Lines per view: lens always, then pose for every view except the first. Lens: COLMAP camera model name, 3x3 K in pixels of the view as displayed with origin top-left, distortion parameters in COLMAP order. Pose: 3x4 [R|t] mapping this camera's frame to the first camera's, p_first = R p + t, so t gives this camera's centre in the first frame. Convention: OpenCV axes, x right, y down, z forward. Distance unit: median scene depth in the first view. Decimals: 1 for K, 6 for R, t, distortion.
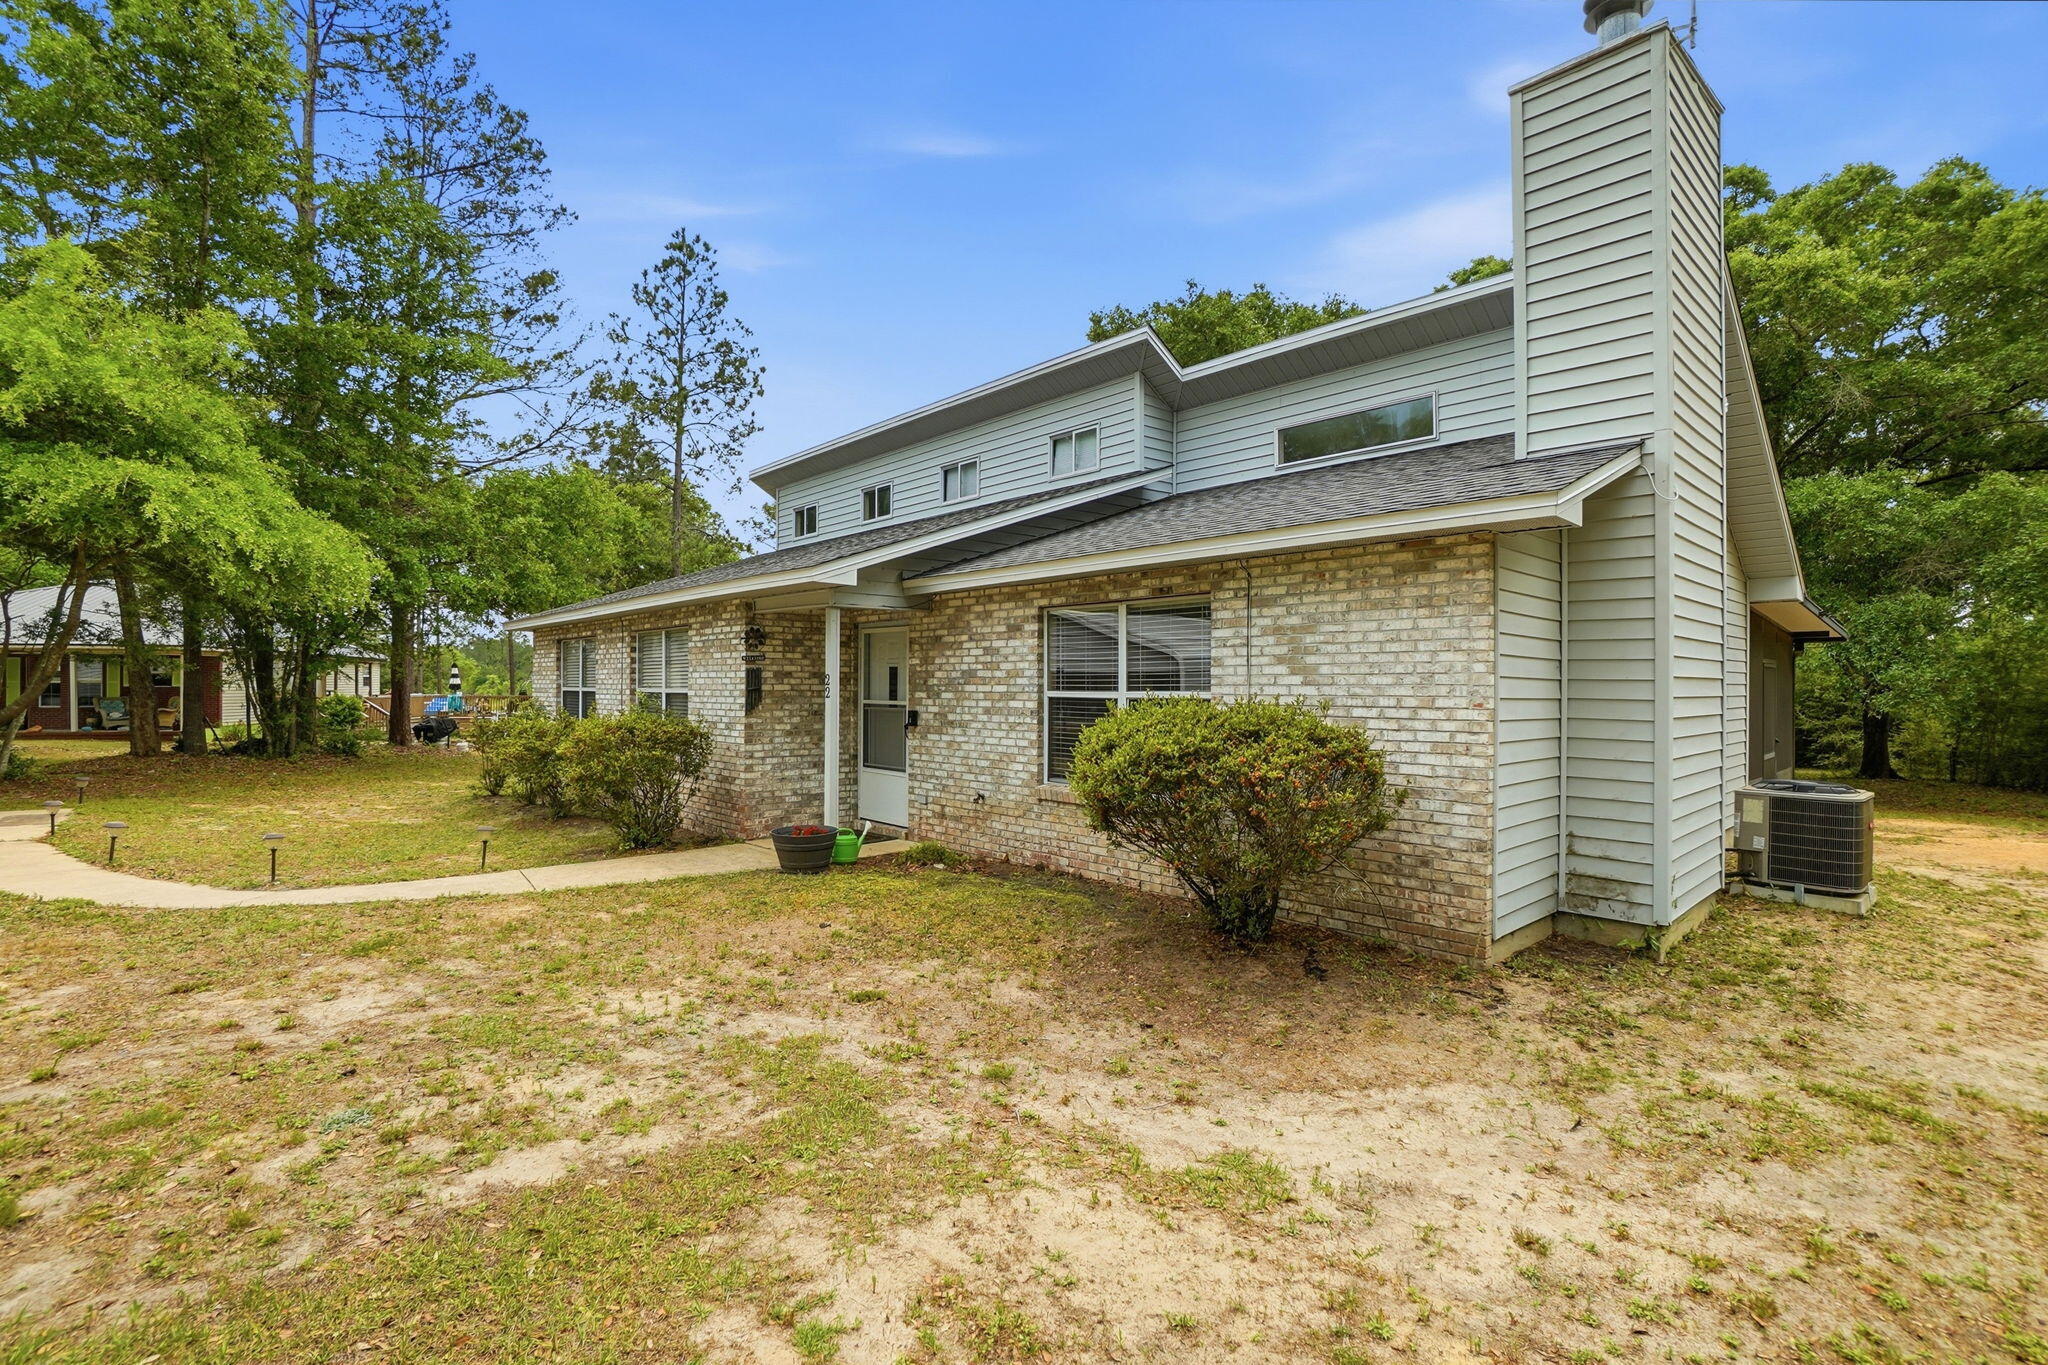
lens RADIAL K [[939.2, 0, 1017.2], [0, 939.2, 684.3], [0, 0, 1]] dist [-0.059493, 0.021405]
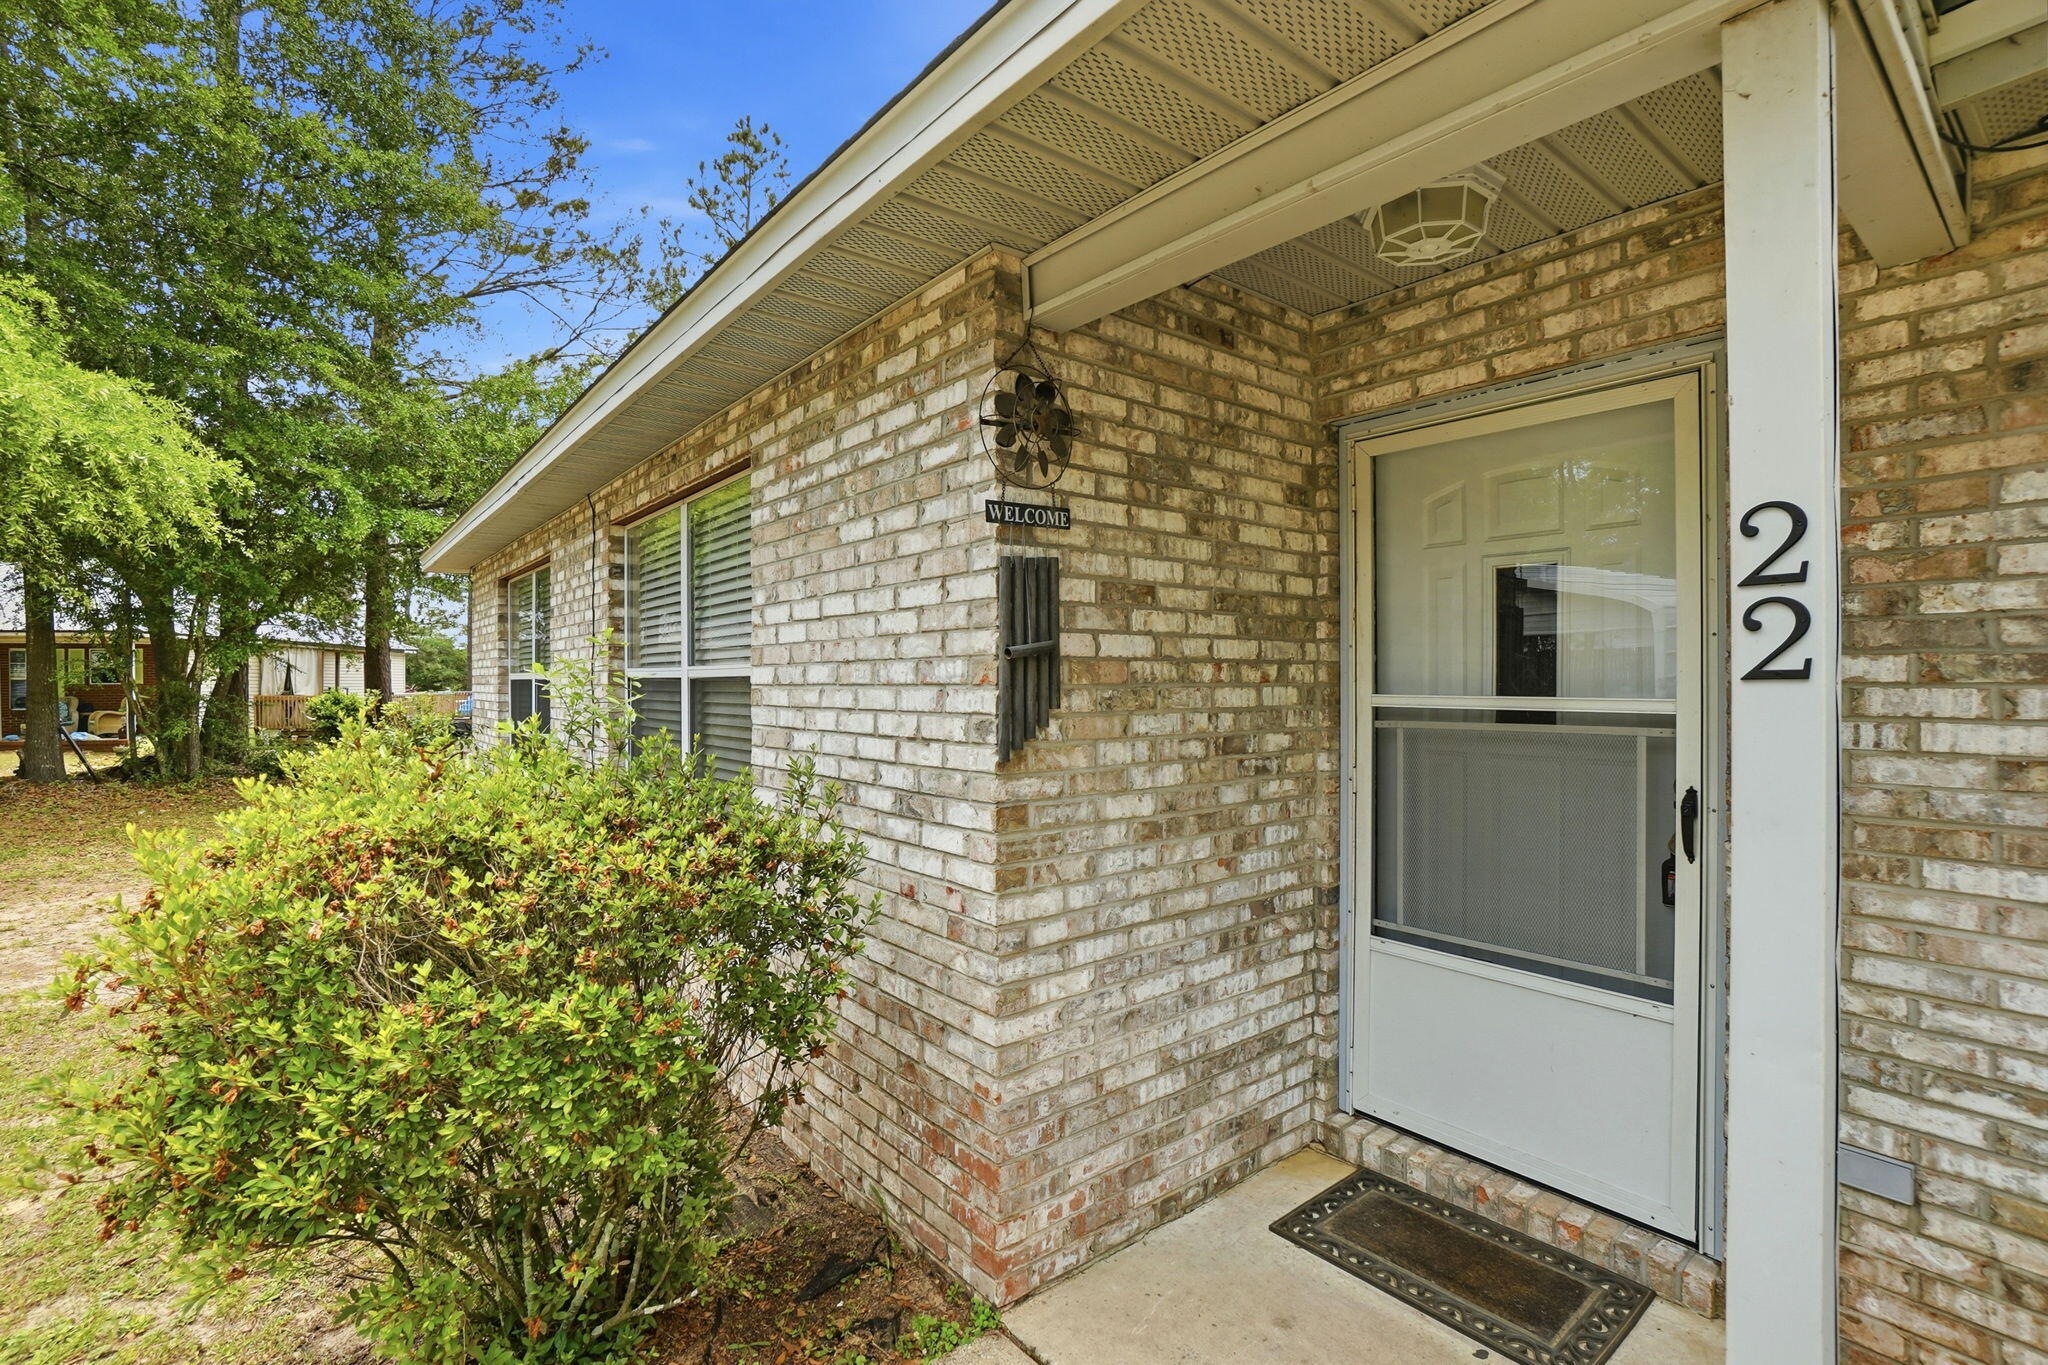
lens RADIAL K [[939.2, 0, 1017.2], [0, 939.2, 684.3], [0, 0, 1]] dist [-0.059493, 0.021405]
pose [[0.997473, -0.007009, -0.070698, -0.300468], [0.007401, 0.999959, 0.005291, 0.013561], [0.070658, -0.005801, 0.997484, 0.861736]]
